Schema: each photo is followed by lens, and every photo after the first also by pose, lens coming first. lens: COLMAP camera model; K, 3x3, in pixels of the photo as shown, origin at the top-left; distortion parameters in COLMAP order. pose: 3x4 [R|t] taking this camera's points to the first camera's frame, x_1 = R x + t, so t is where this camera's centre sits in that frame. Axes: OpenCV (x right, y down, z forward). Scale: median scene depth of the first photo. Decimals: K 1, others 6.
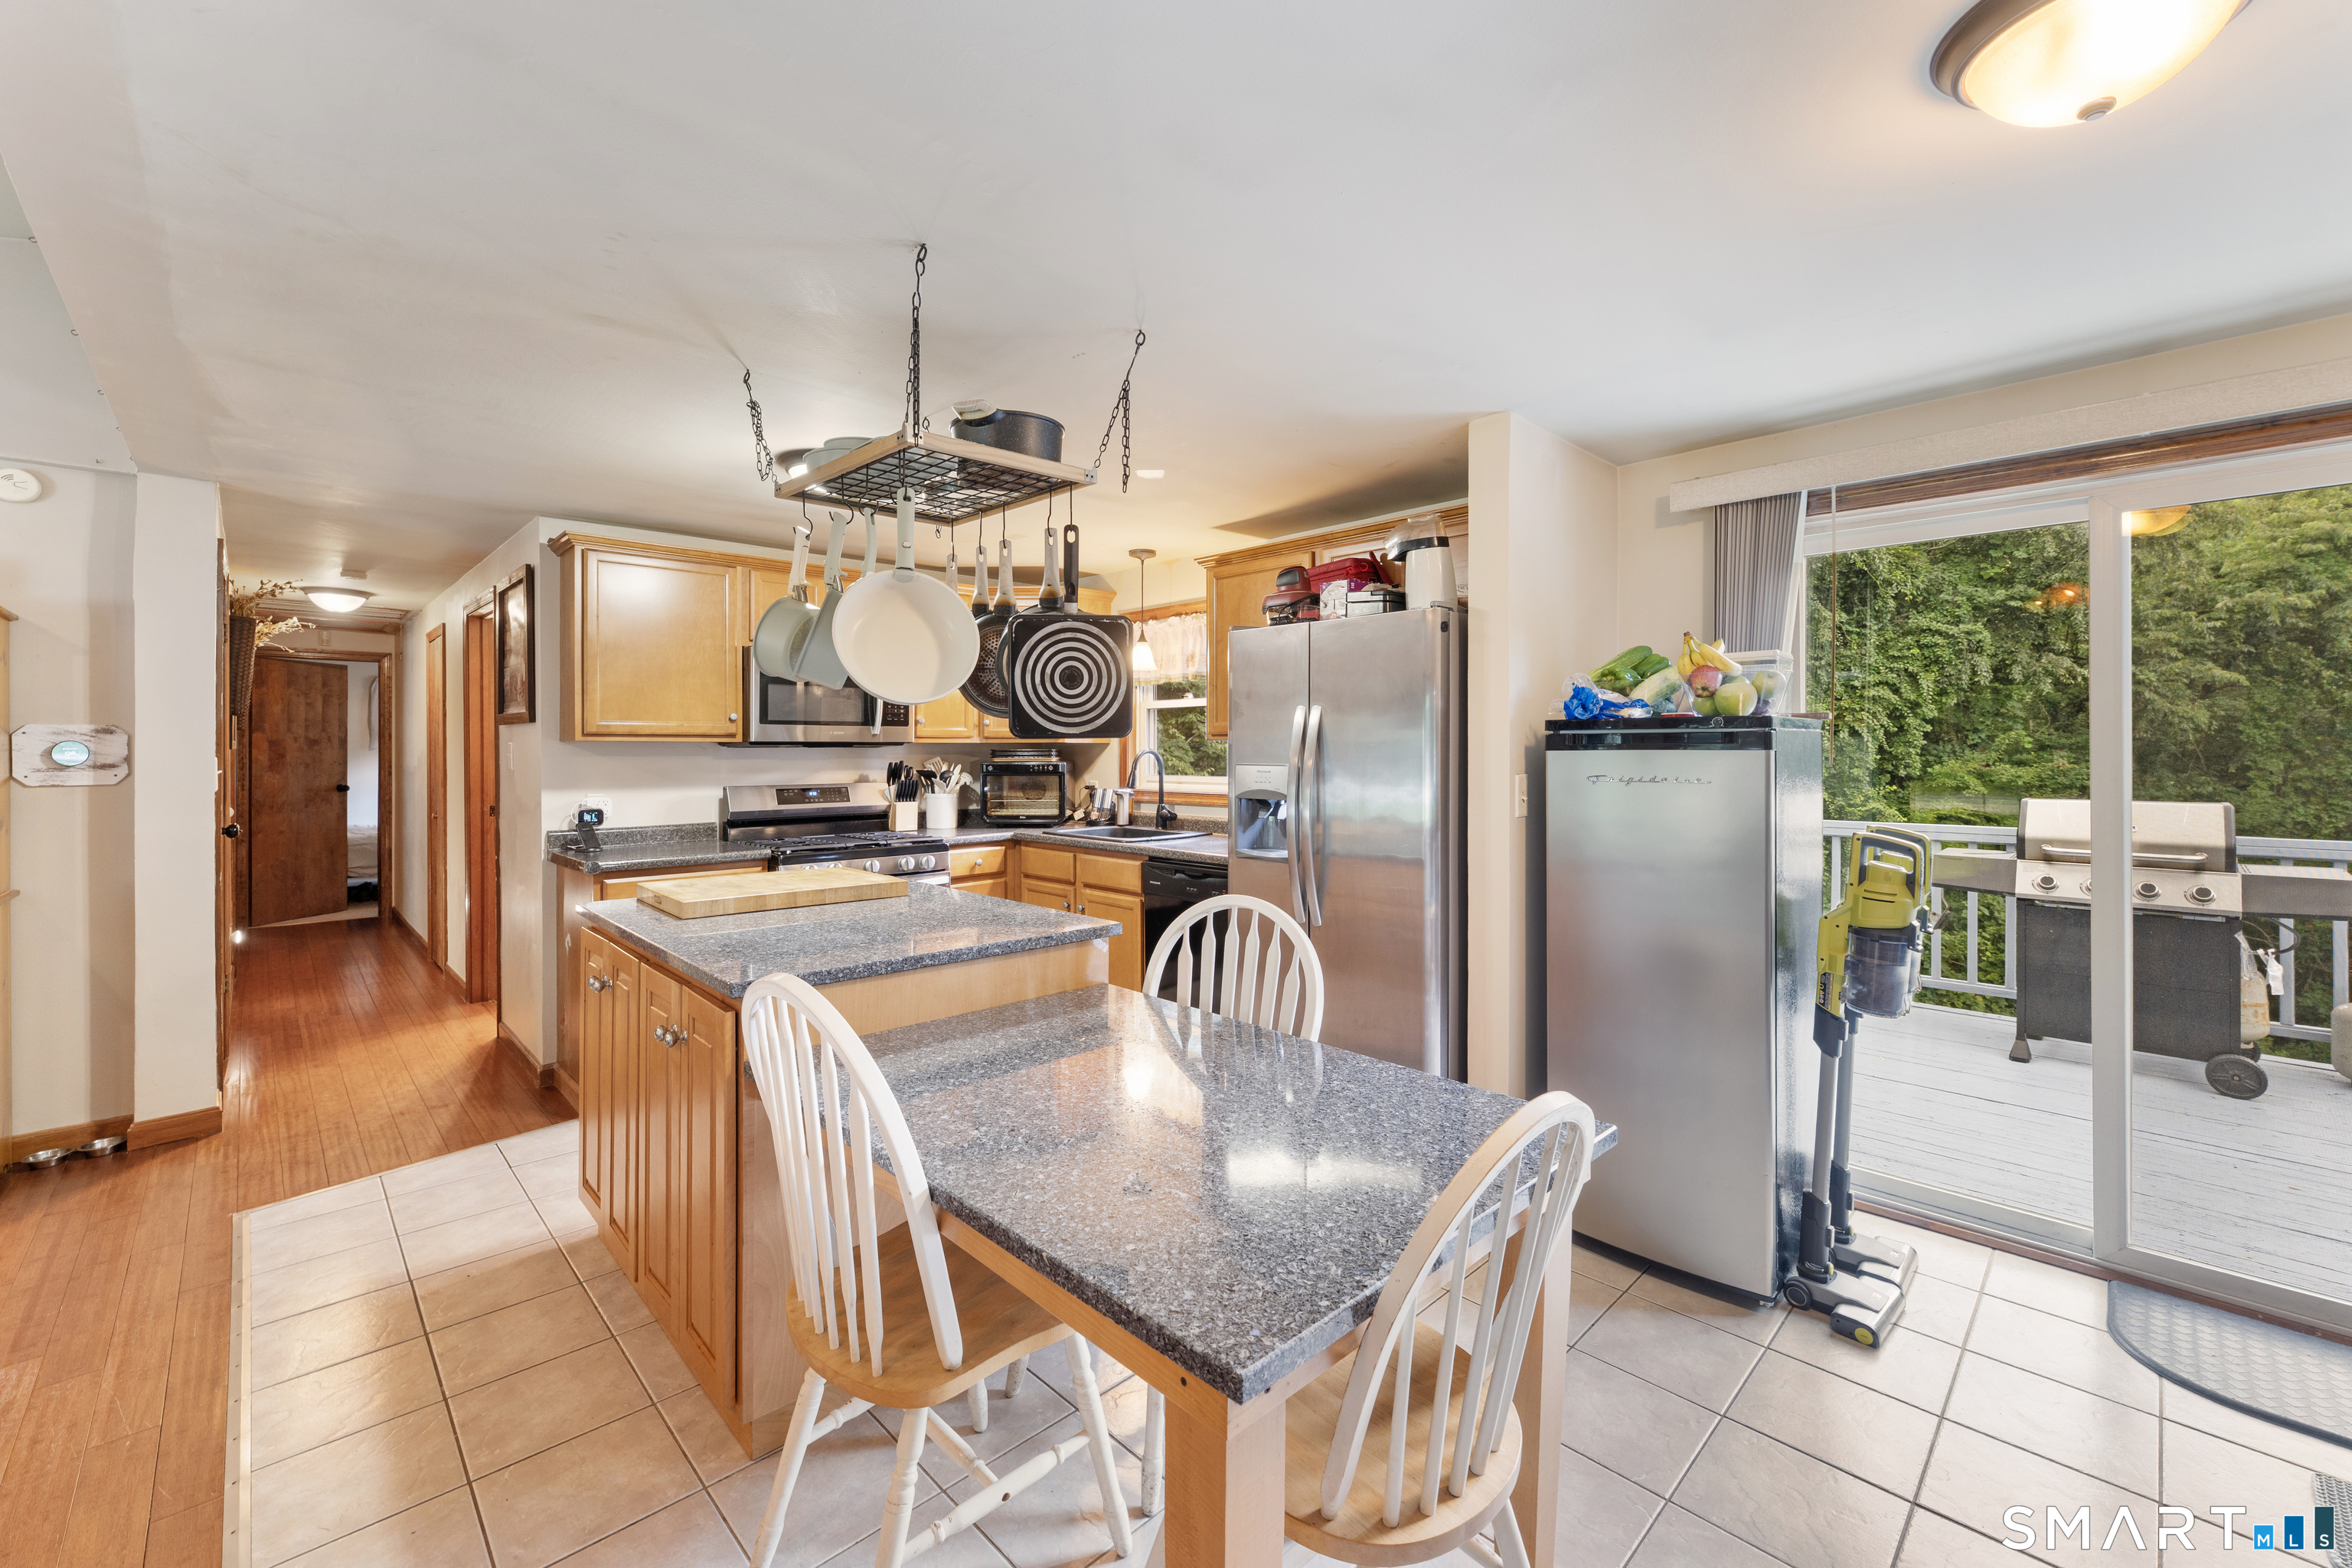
lens RADIAL K [[955.9, 0, 1179.0], [0, 955.9, 775.3], [0, 0, 1]] dist [0.000777, 0.000022]
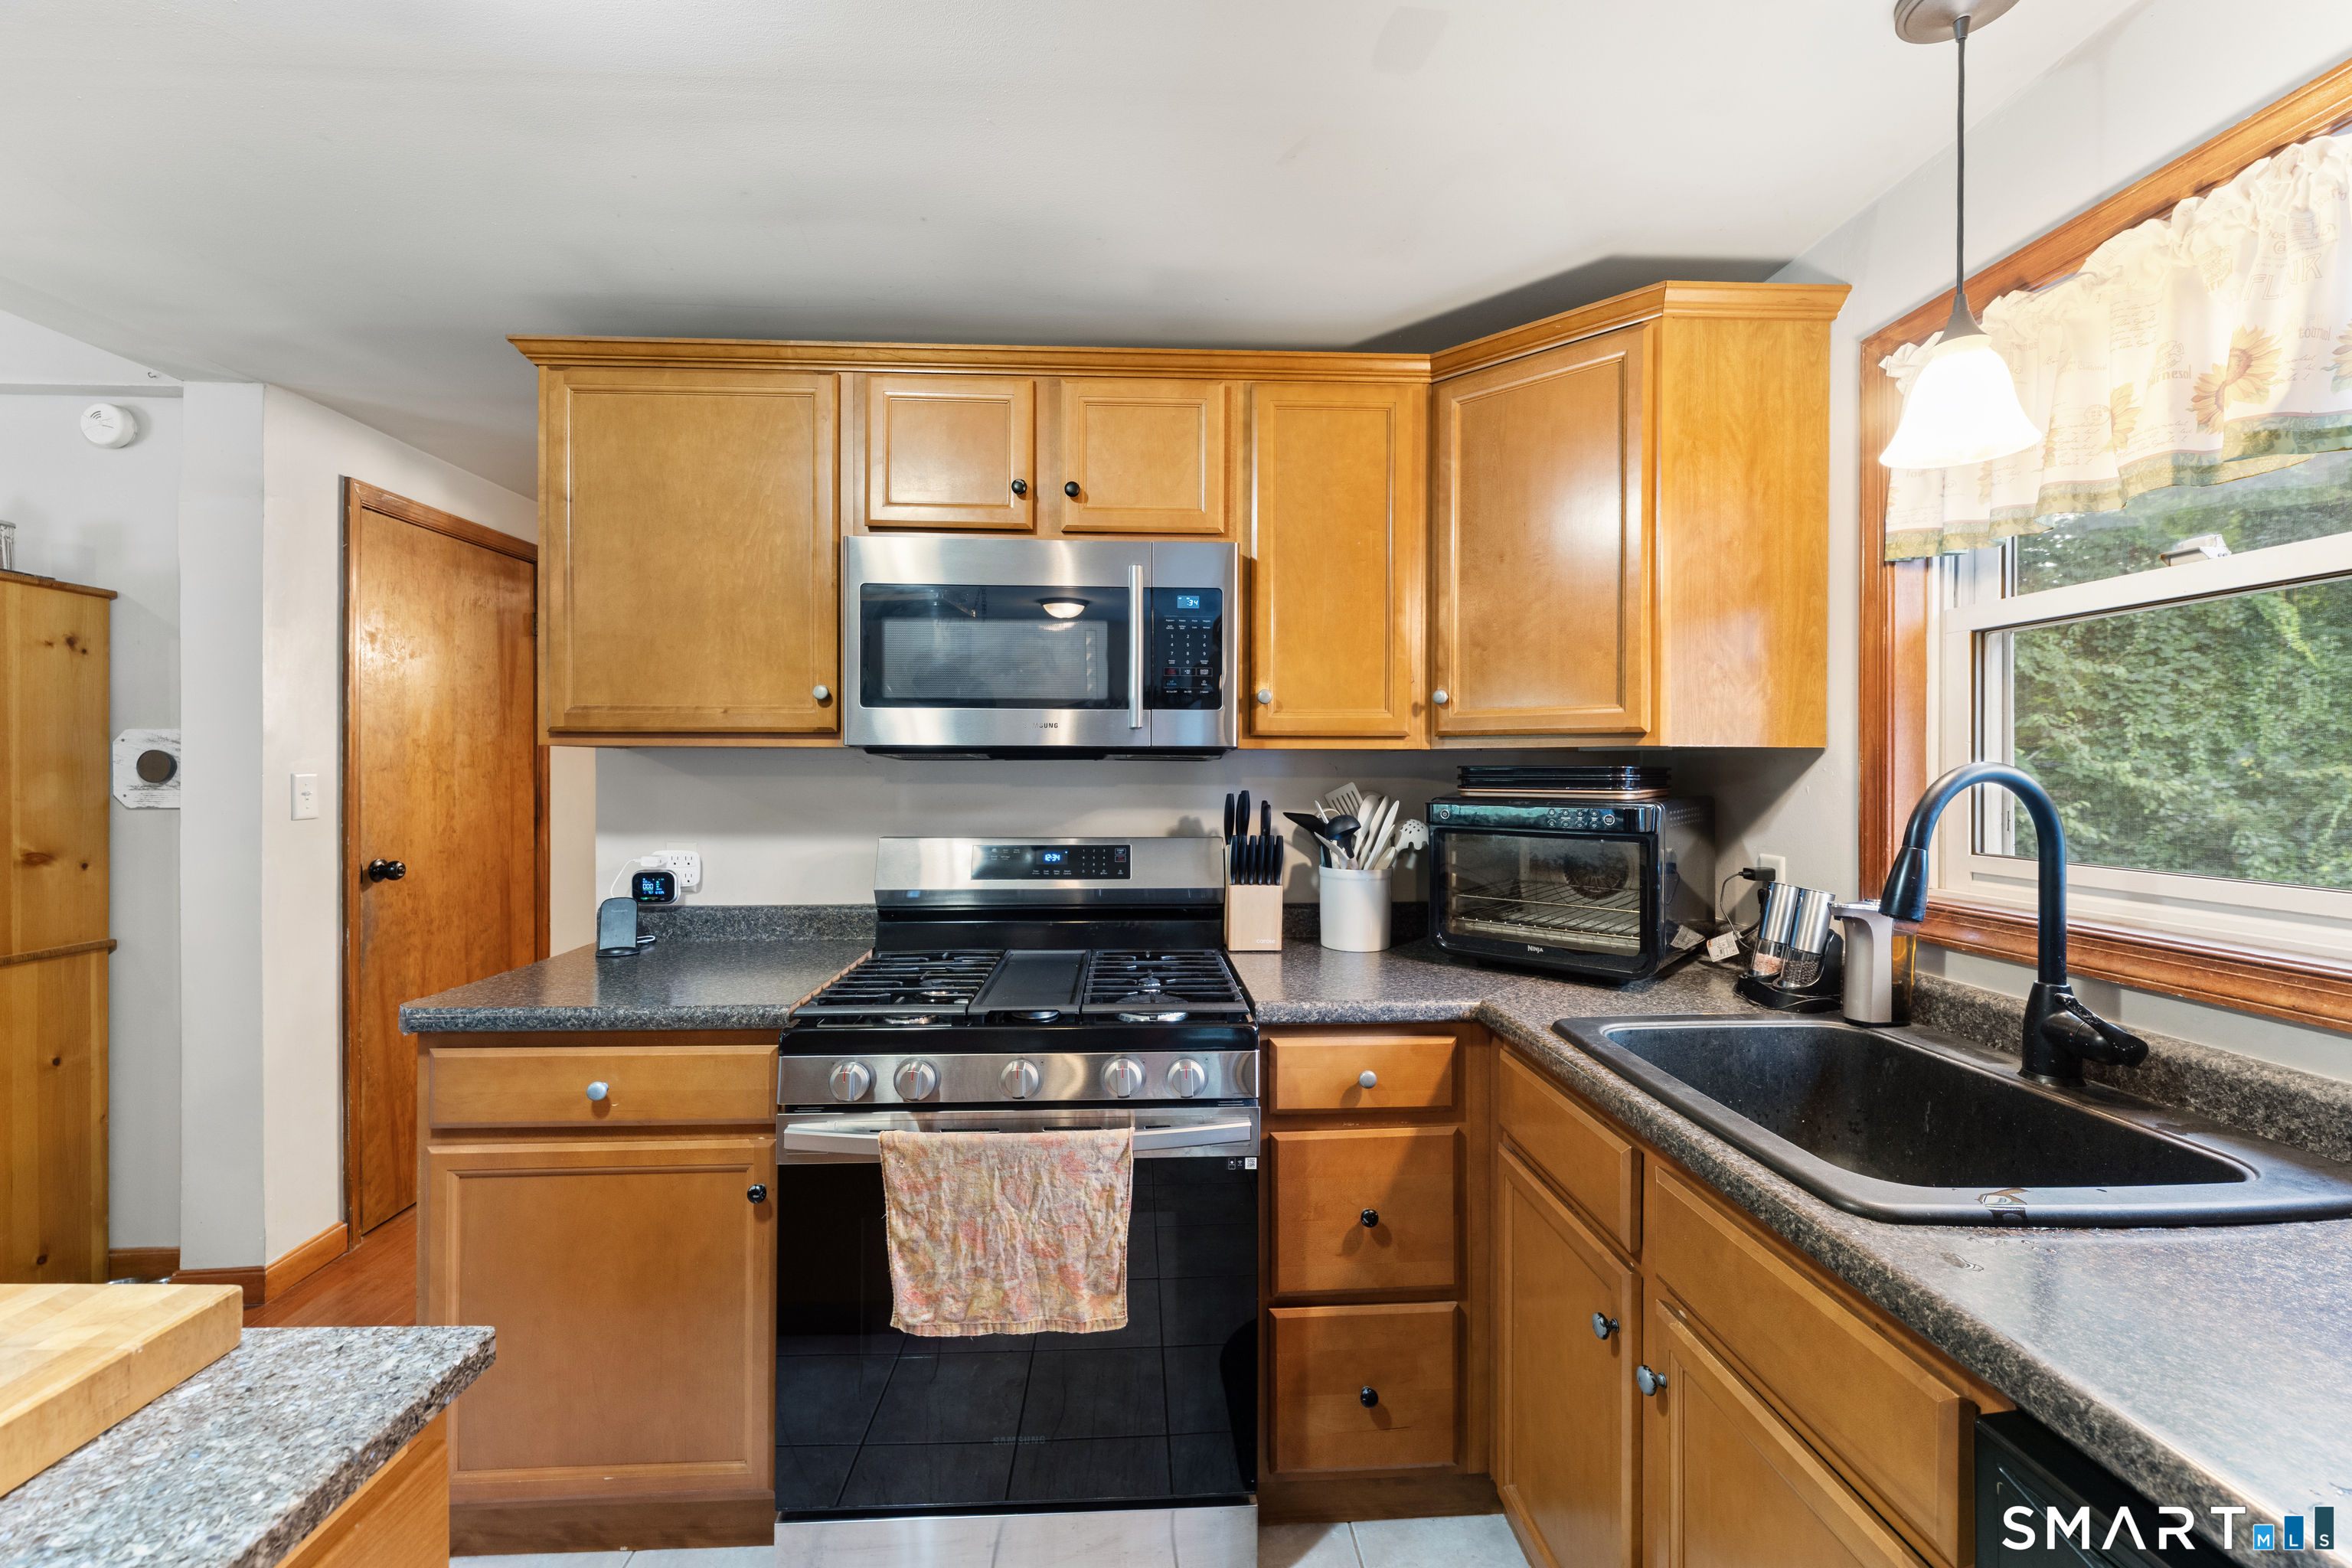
lens RADIAL K [[940.2, 0, 1176.0], [0, 940.2, 784.0], [0, 0, 1]] dist [0.000657, -0.000062]
pose [[0.751564, 0.013232, -0.659528, -0.029250], [-0.021419, 0.999761, -0.004351, -0.015791], [0.659312, 0.017396, 0.751668, 0.651917]]
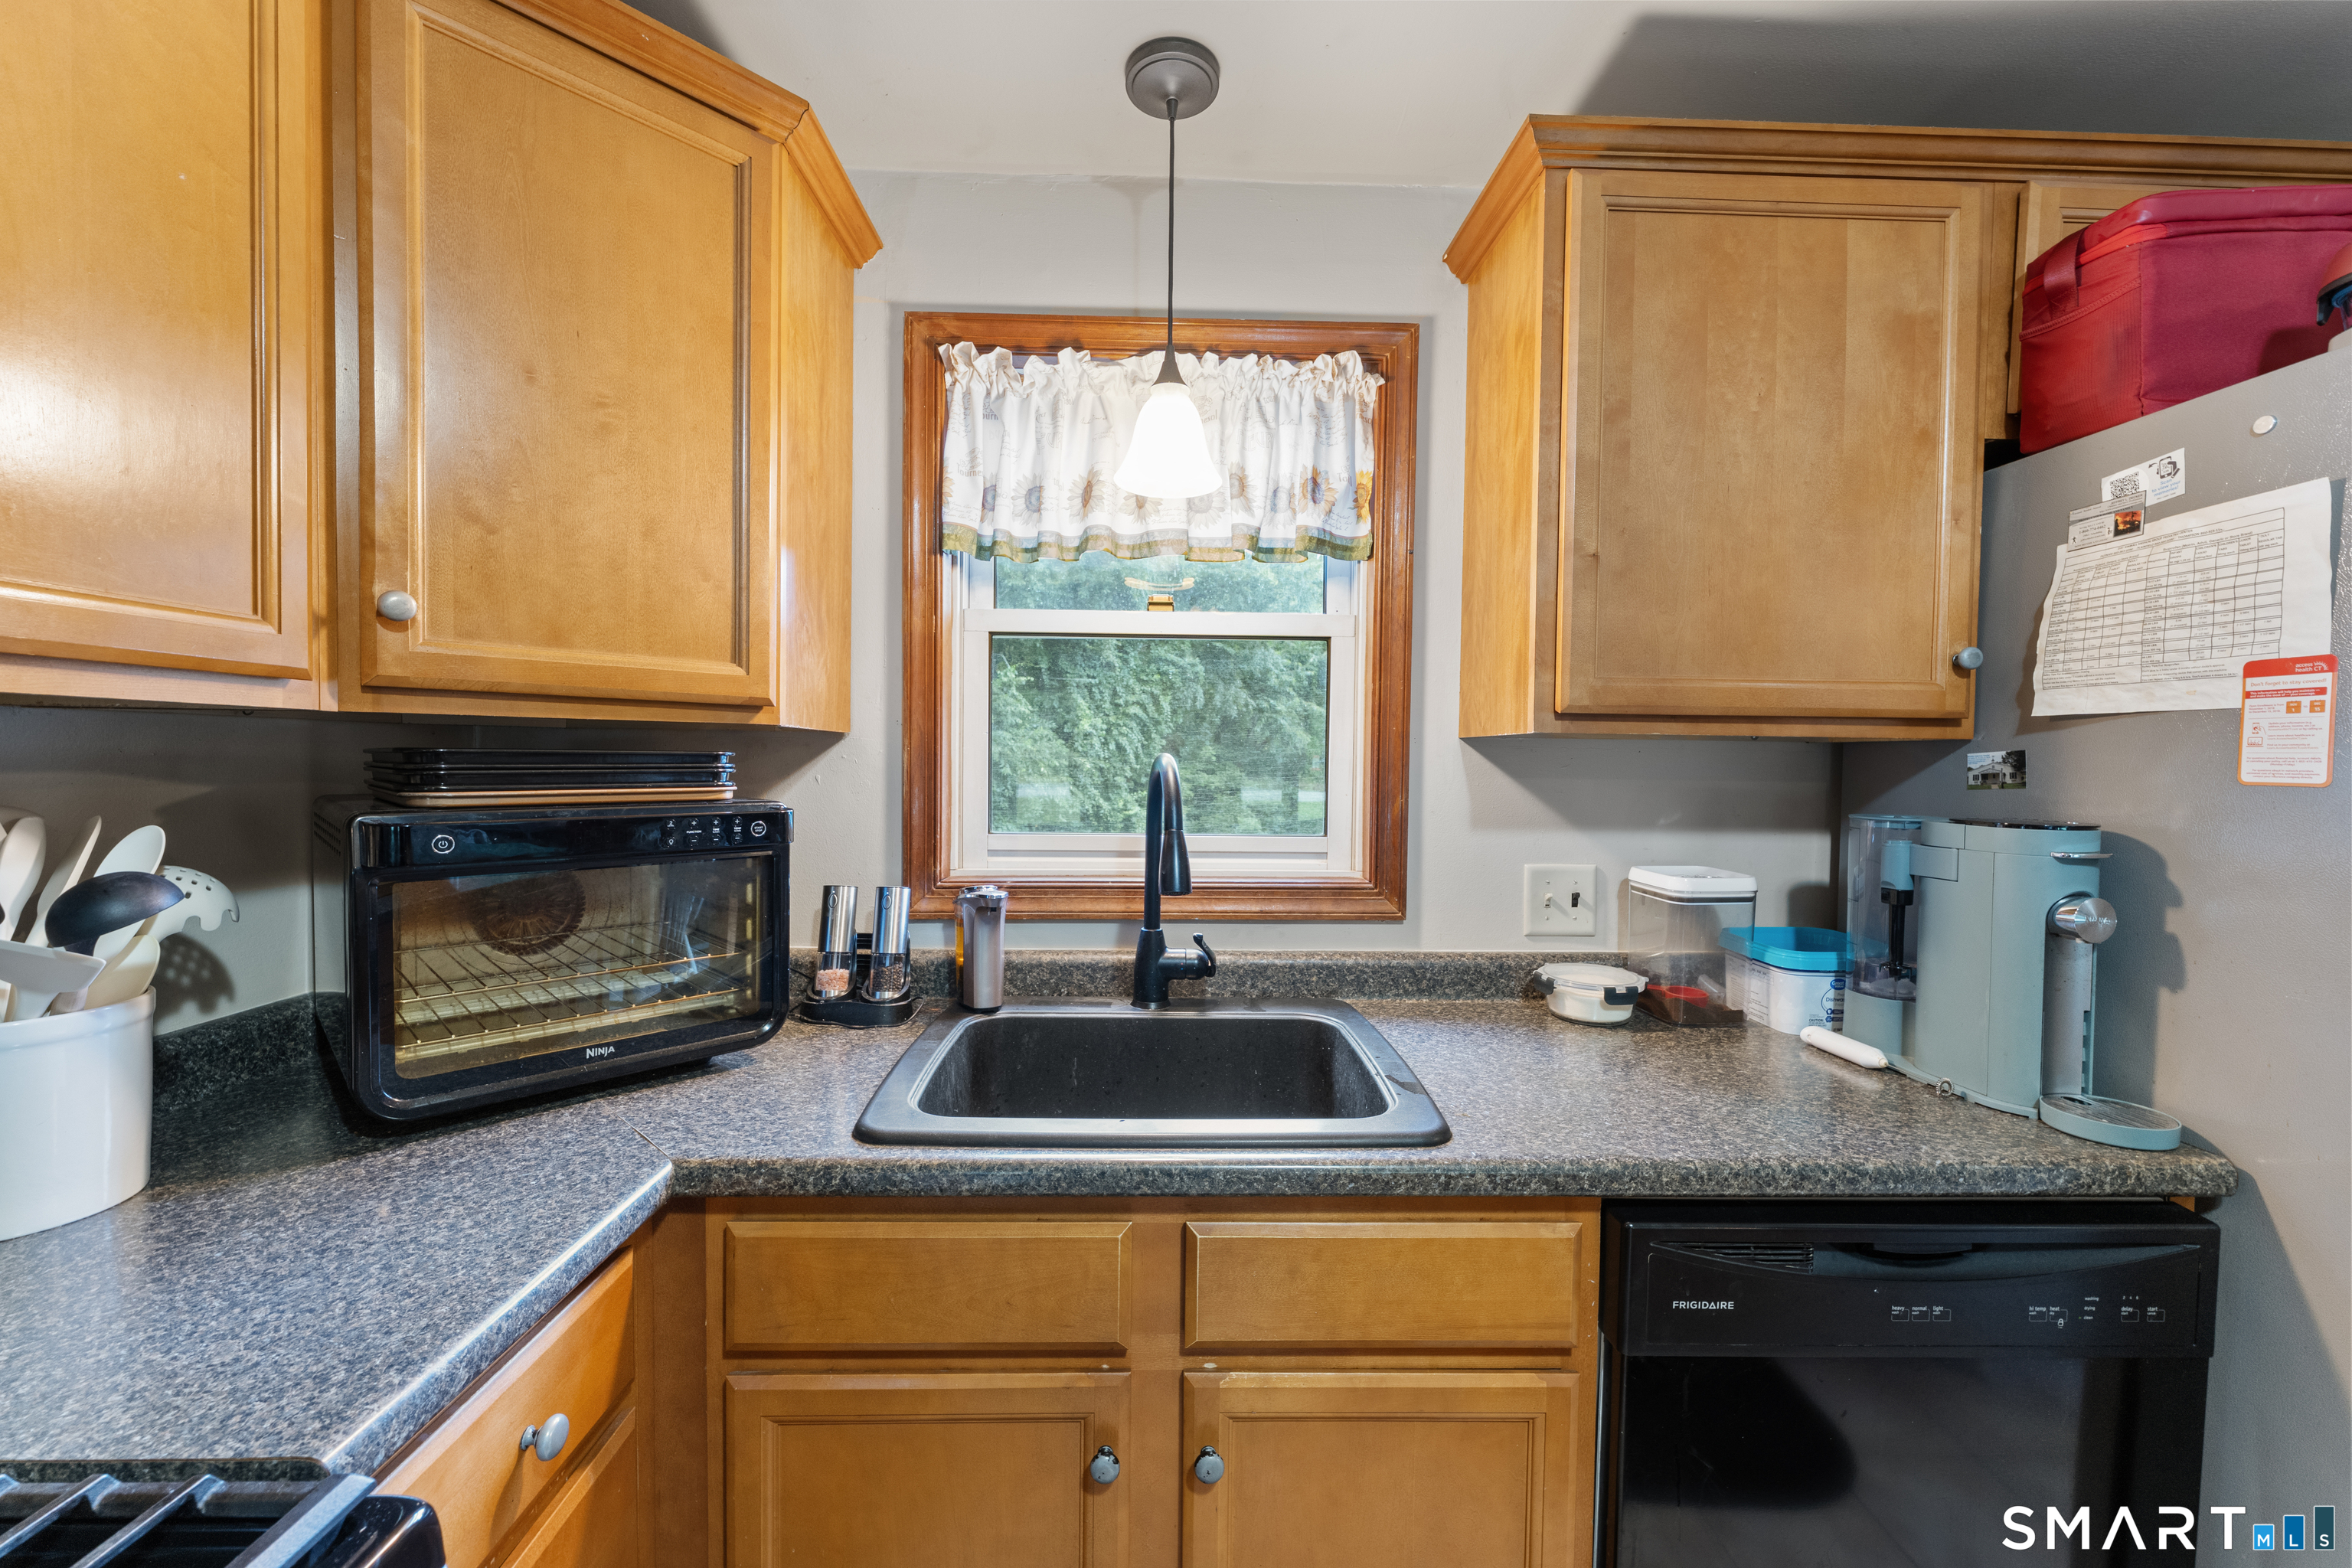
lens RADIAL K [[932.1, 0, 1171.6], [0, 932.1, 790.0], [0, 0, 1]] dist [0.001006, 0.000041]
pose [[0.678987, -0.016887, 0.733956, -0.237483], [0.010710, 0.999857, 0.013097, -0.019422], [-0.734072, -0.001032, 0.679071, 0.773869]]
